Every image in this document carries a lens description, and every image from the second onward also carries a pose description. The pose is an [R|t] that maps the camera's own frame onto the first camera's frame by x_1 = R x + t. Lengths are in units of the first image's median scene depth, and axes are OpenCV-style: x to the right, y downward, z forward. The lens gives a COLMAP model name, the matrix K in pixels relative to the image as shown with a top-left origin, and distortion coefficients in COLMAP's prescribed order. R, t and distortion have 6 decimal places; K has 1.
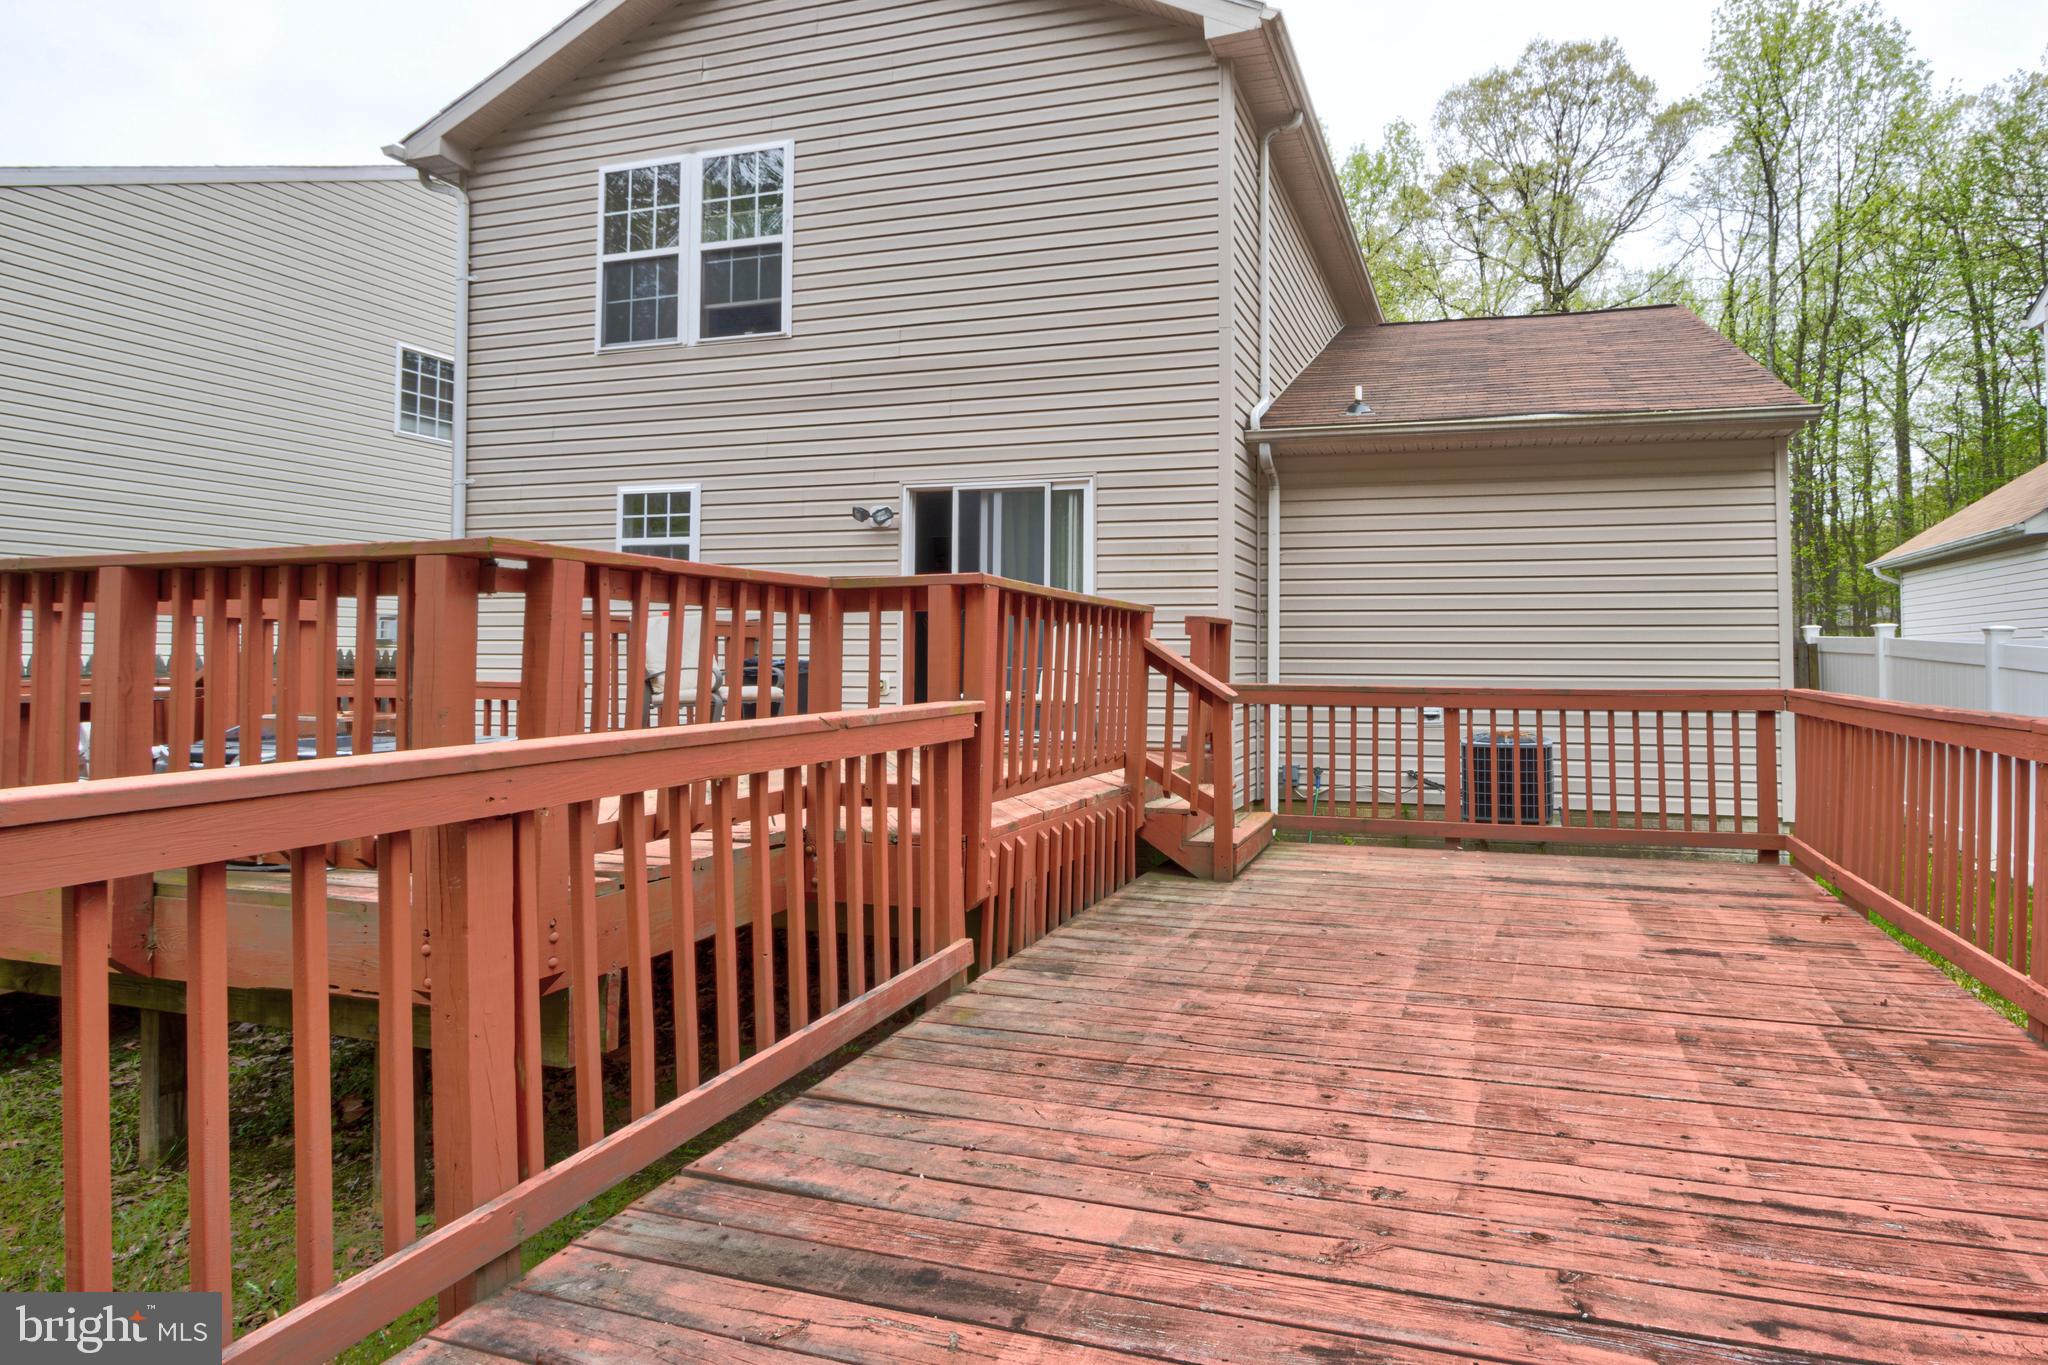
lens RADIAL K [[1021.3, 0, 1198.1], [0, 1021.3, 633.7], [0, 0, 1]] dist [0.002645, -0.000301]
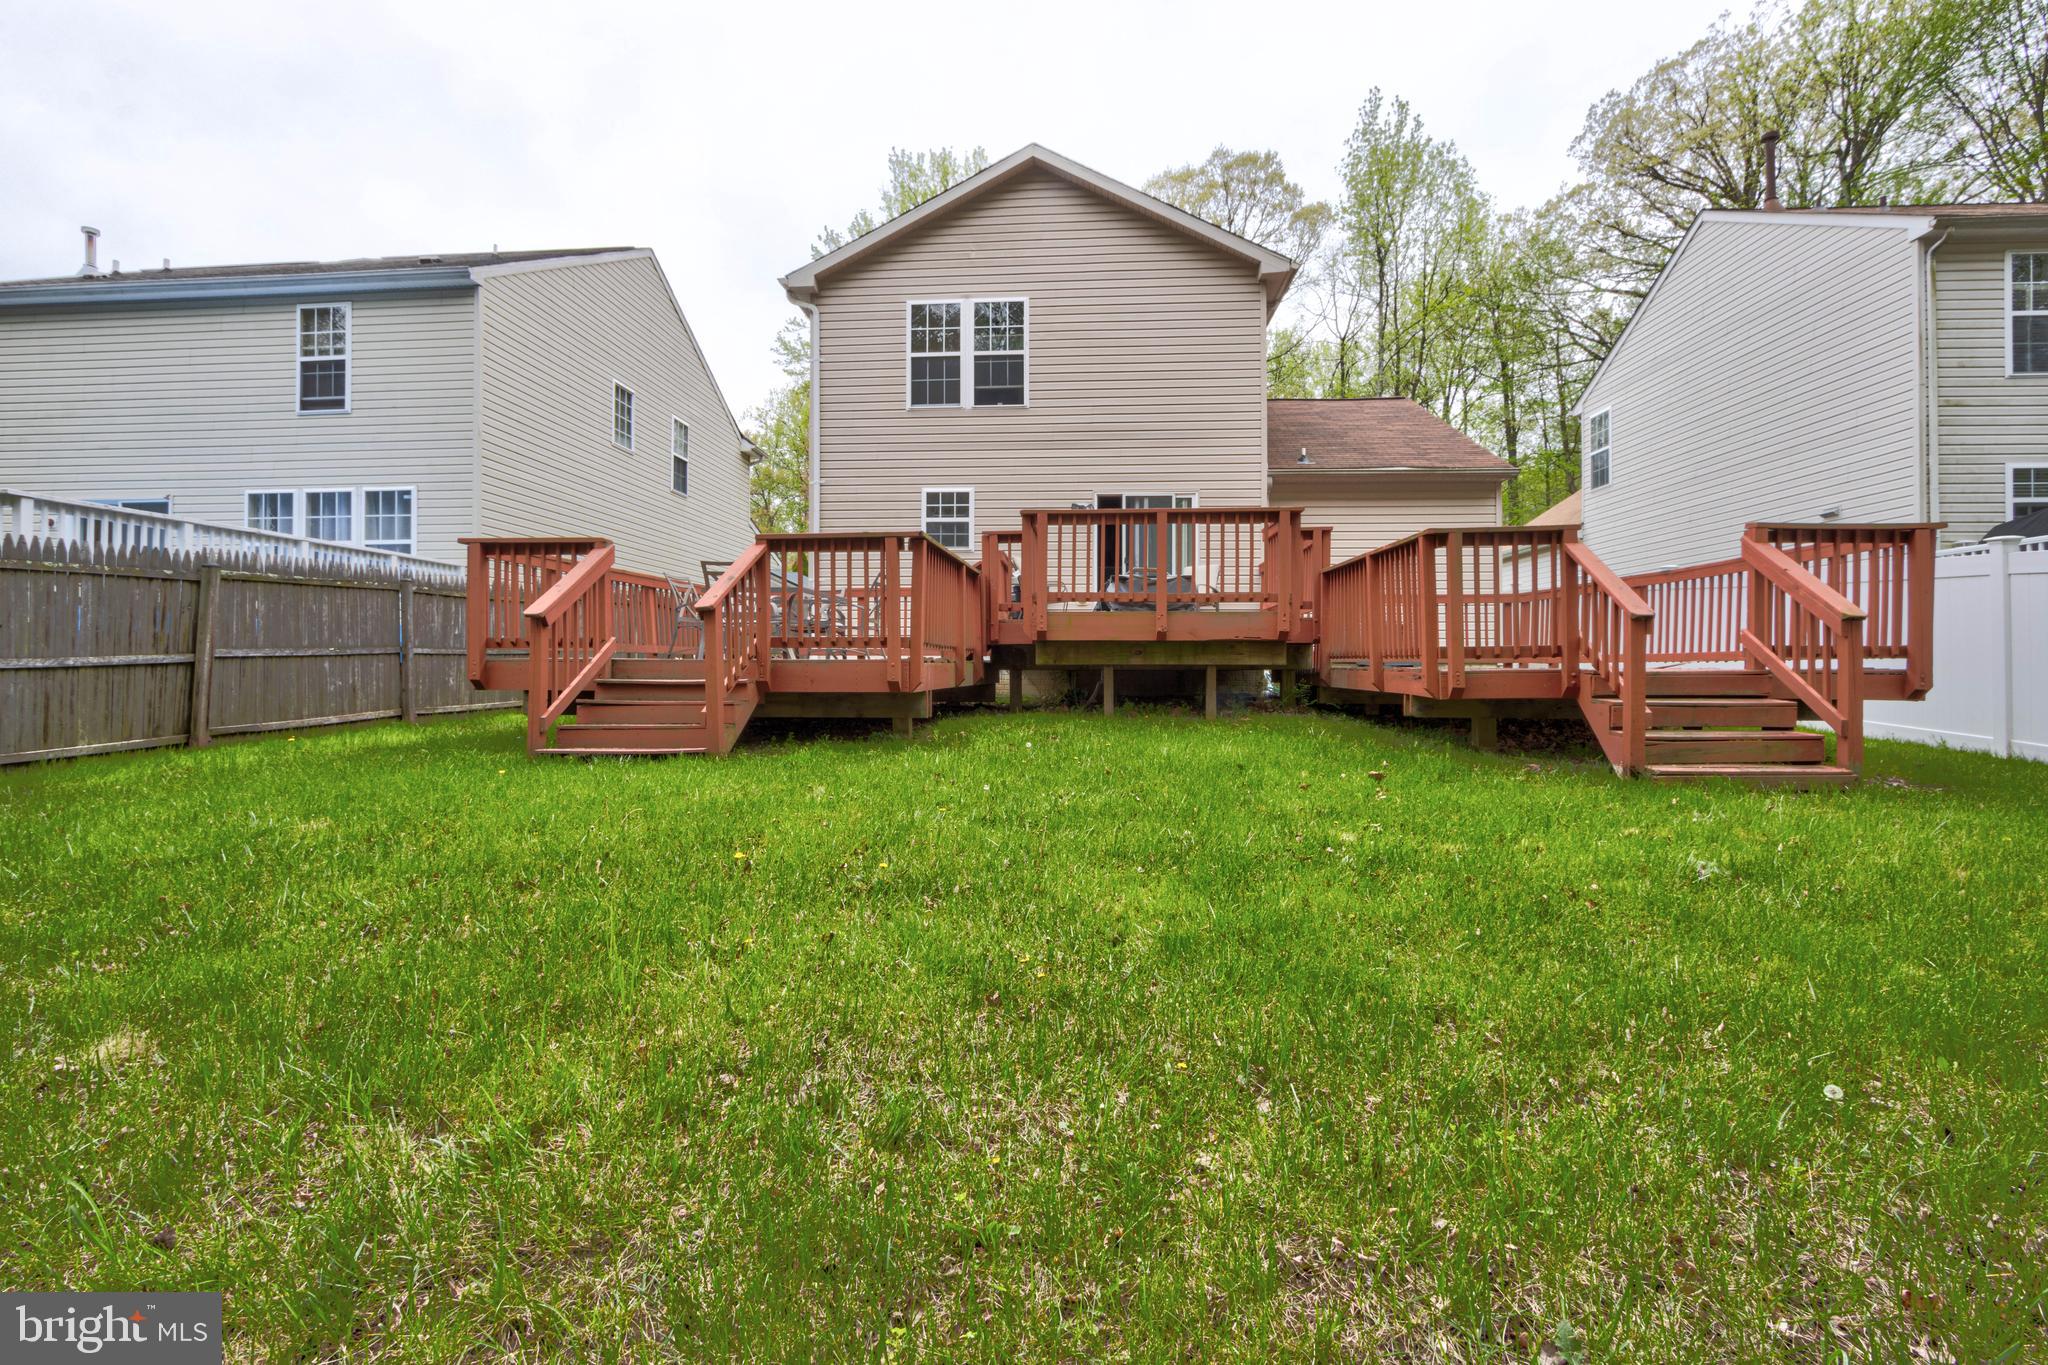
lens RADIAL K [[942.3, 0, 1079.4], [0, 942.3, 664.1], [0, 0, 1]] dist [-0.018135, 0.004855]
pose [[0.973586, -0.006725, 0.228221, -0.676362], [-0.000031, 0.999562, 0.029586, 0.108352], [-0.228320, -0.028812, 0.973160, -0.626960]]
